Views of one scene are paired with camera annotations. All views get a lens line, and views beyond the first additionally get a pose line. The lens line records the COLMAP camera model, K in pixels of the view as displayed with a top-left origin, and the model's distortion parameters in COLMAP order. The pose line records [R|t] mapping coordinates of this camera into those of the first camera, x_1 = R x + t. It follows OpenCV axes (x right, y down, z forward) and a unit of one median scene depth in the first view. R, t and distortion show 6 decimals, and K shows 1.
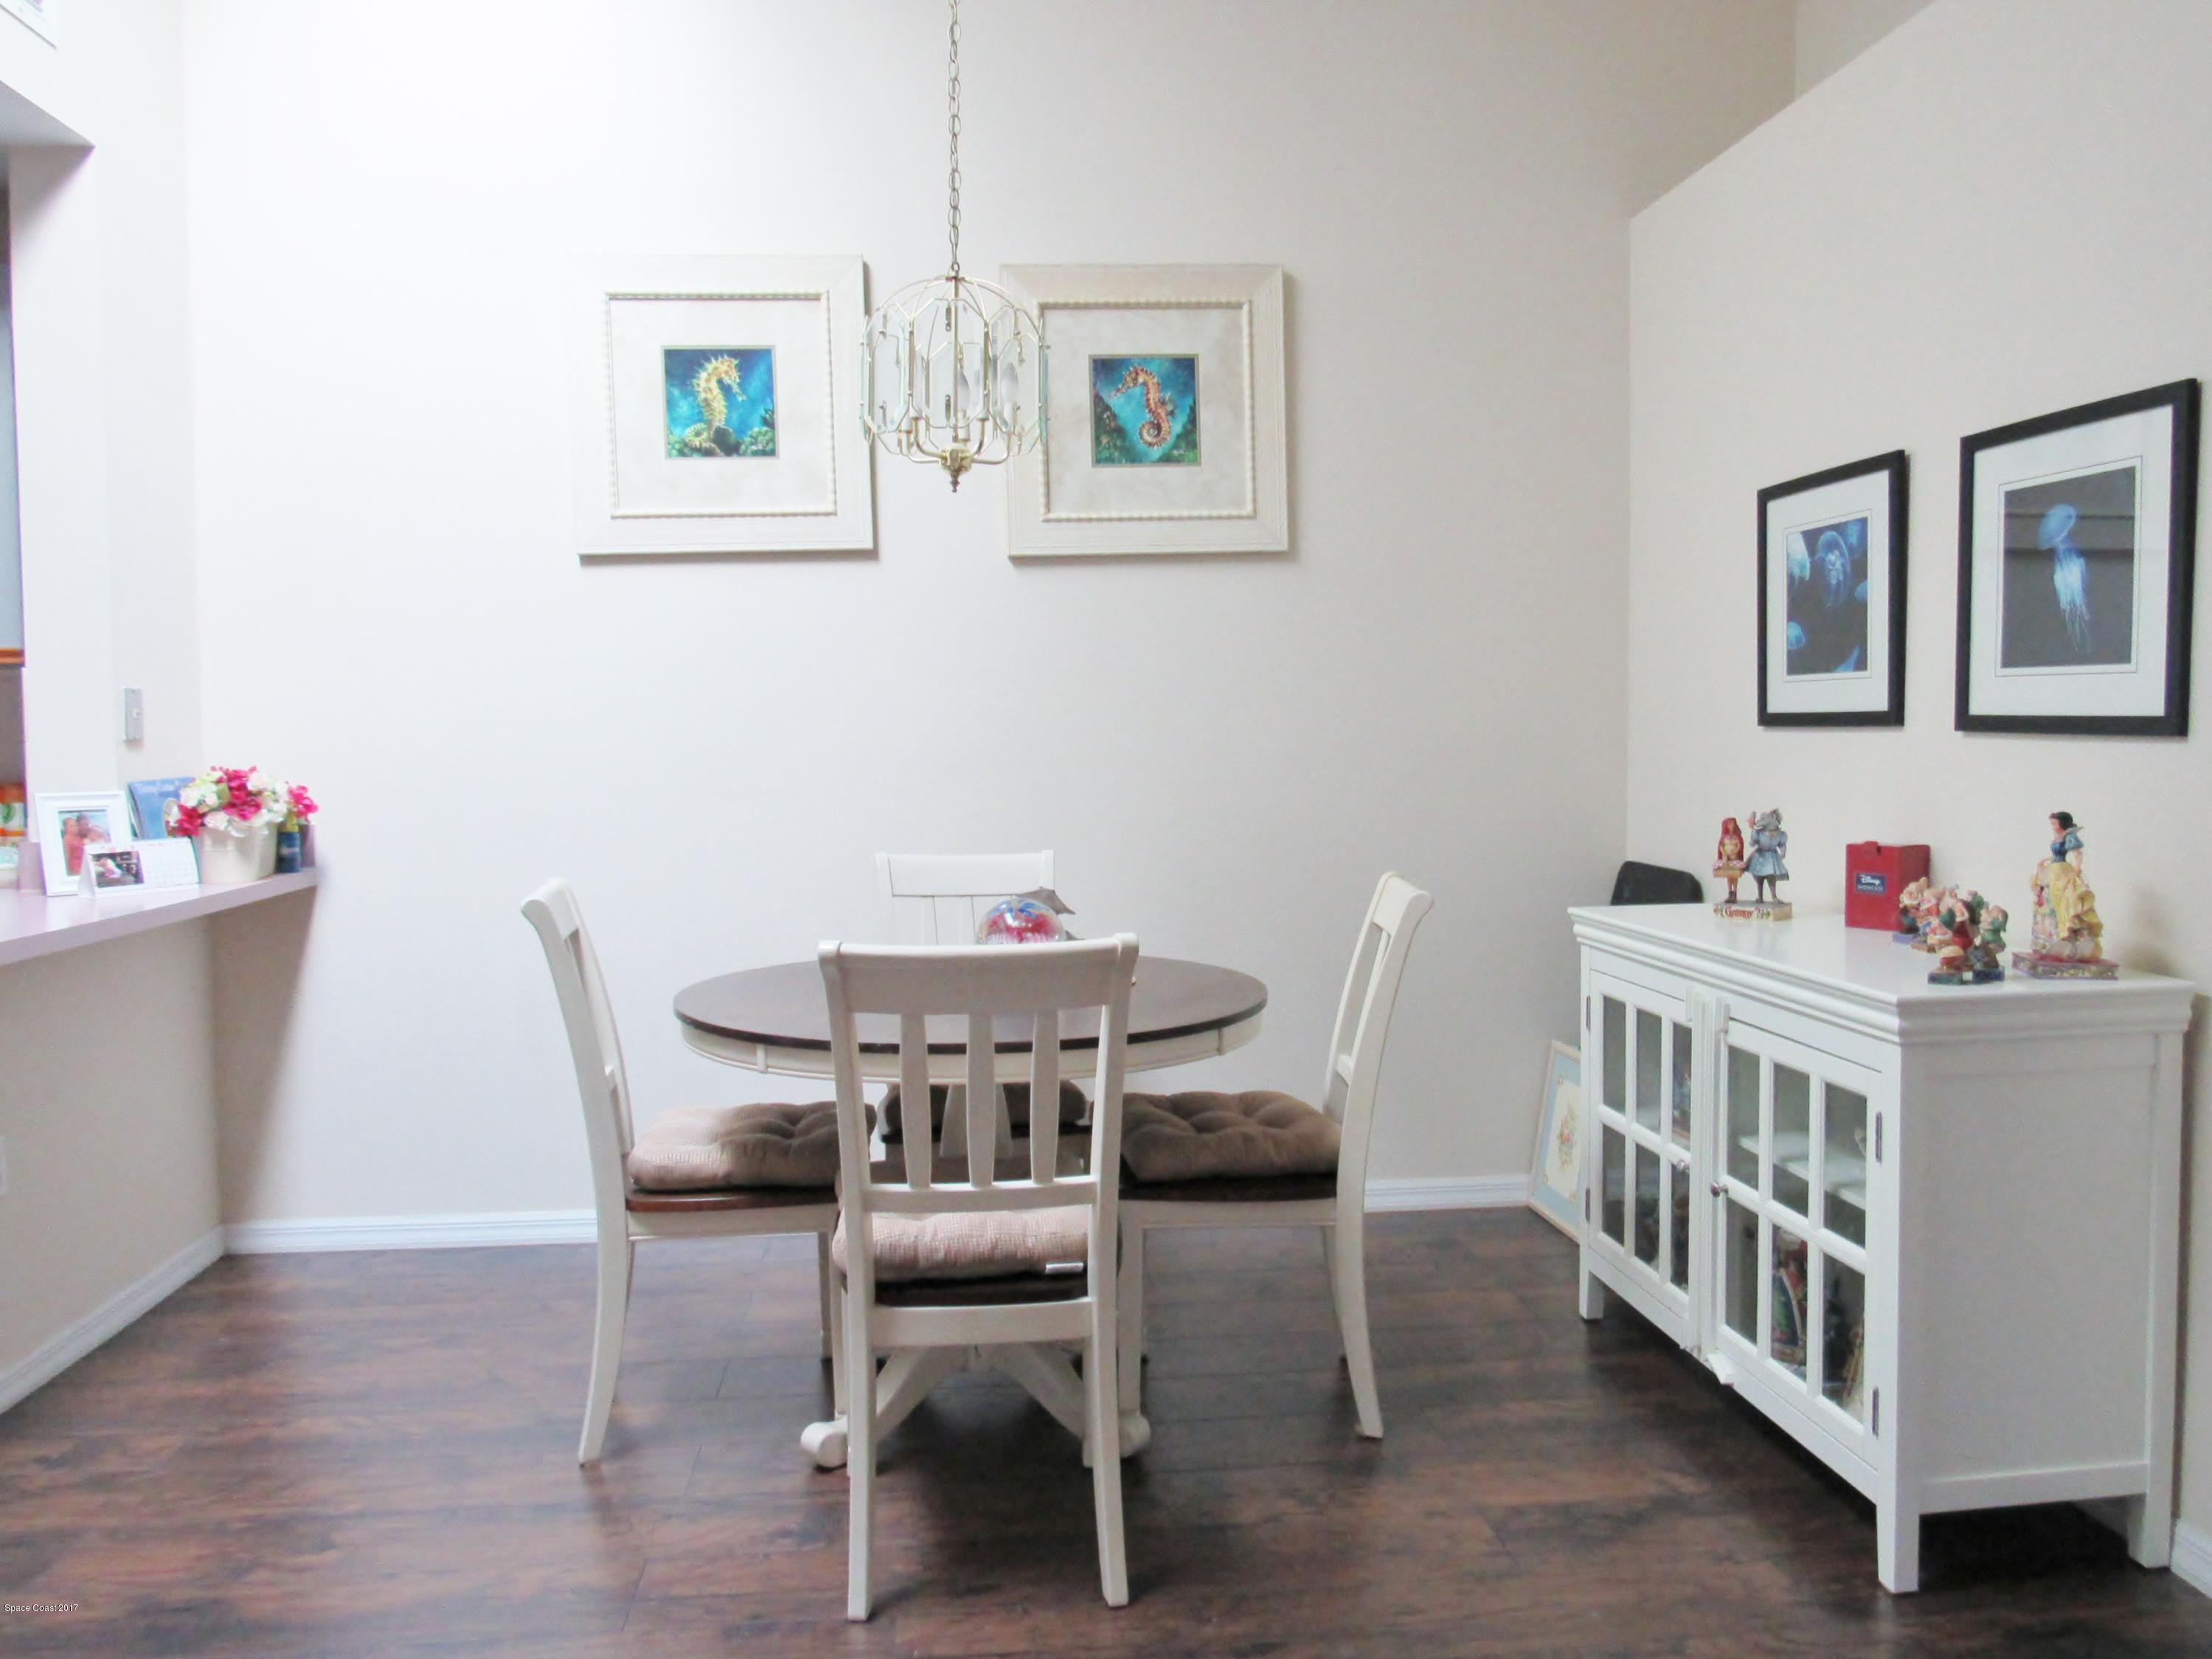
lens RADIAL K [[1622.4, 0, 1106.0], [0, 1622.4, 829.5], [0, 0, 1]] dist [-0.021174, 0.014000]
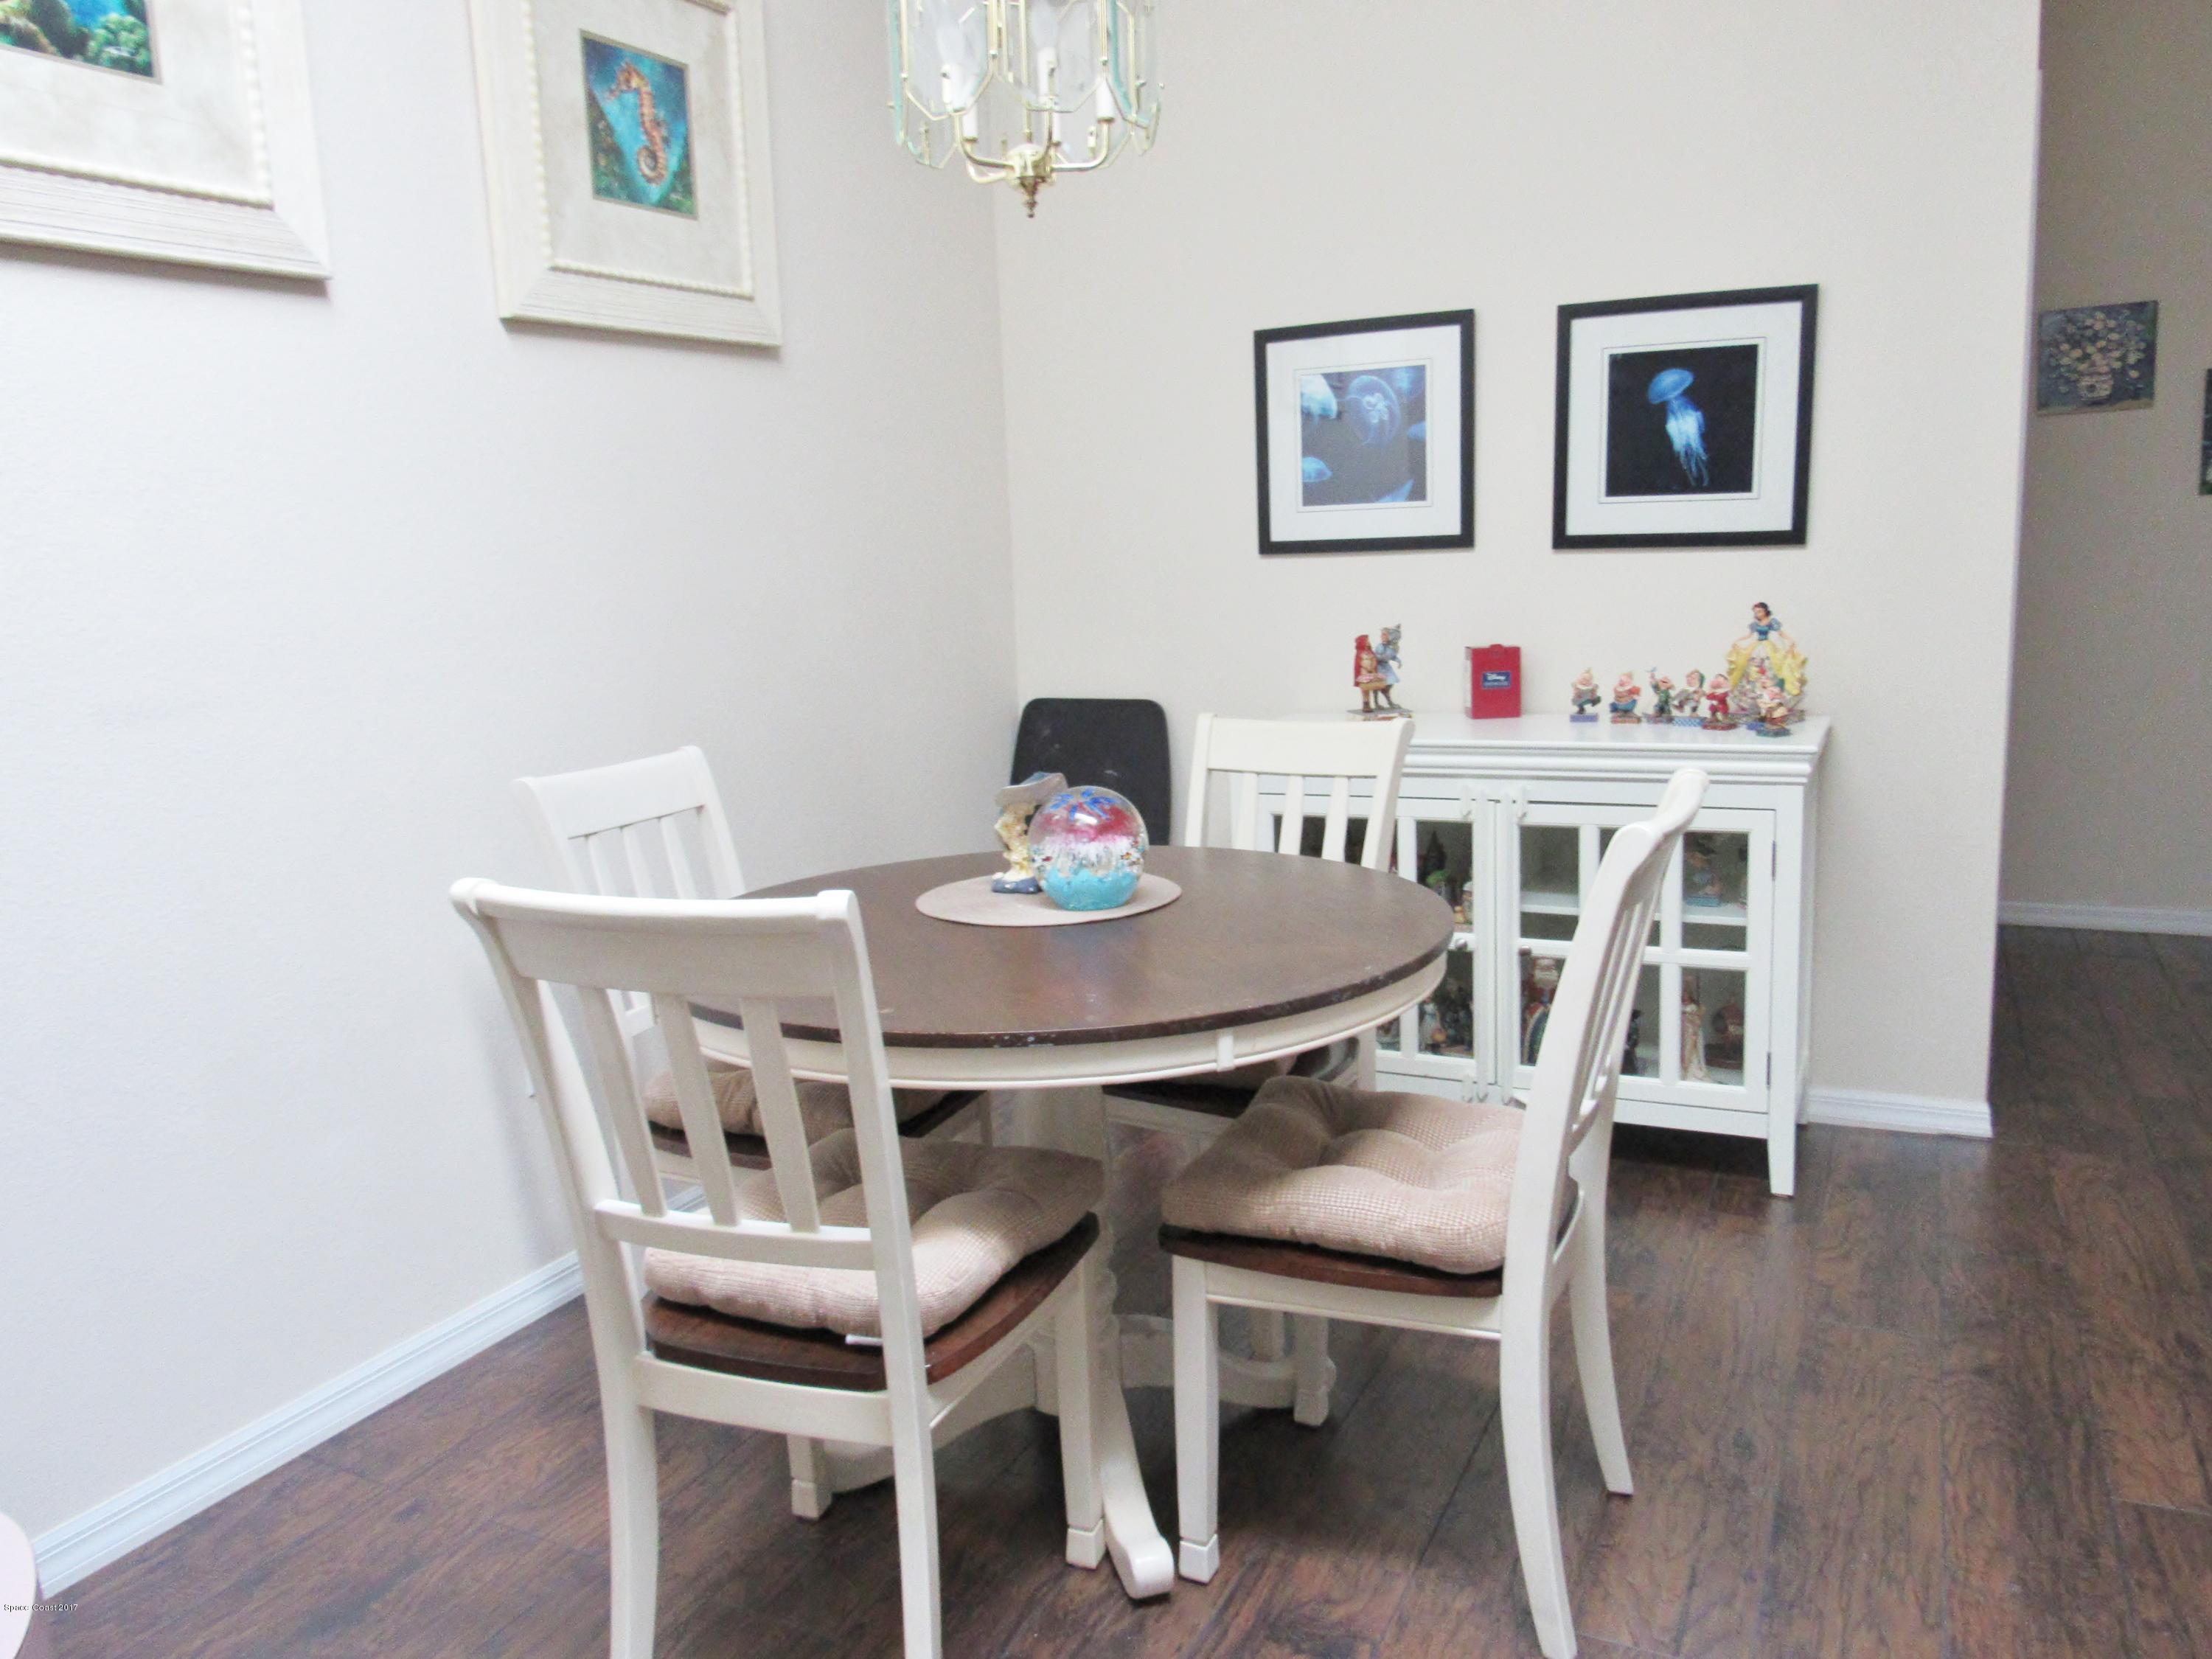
lens RADIAL K [[1622.3, 0, 1106.0], [0, 1622.3, 829.5], [0, 0, 1]] dist [-0.021174, 0.014000]
pose [[0.535559, -0.152196, 0.830670, -0.598216], [0.084167, 0.988348, 0.126820, -0.029082], [-0.840293, 0.001995, 0.542128, 0.515176]]
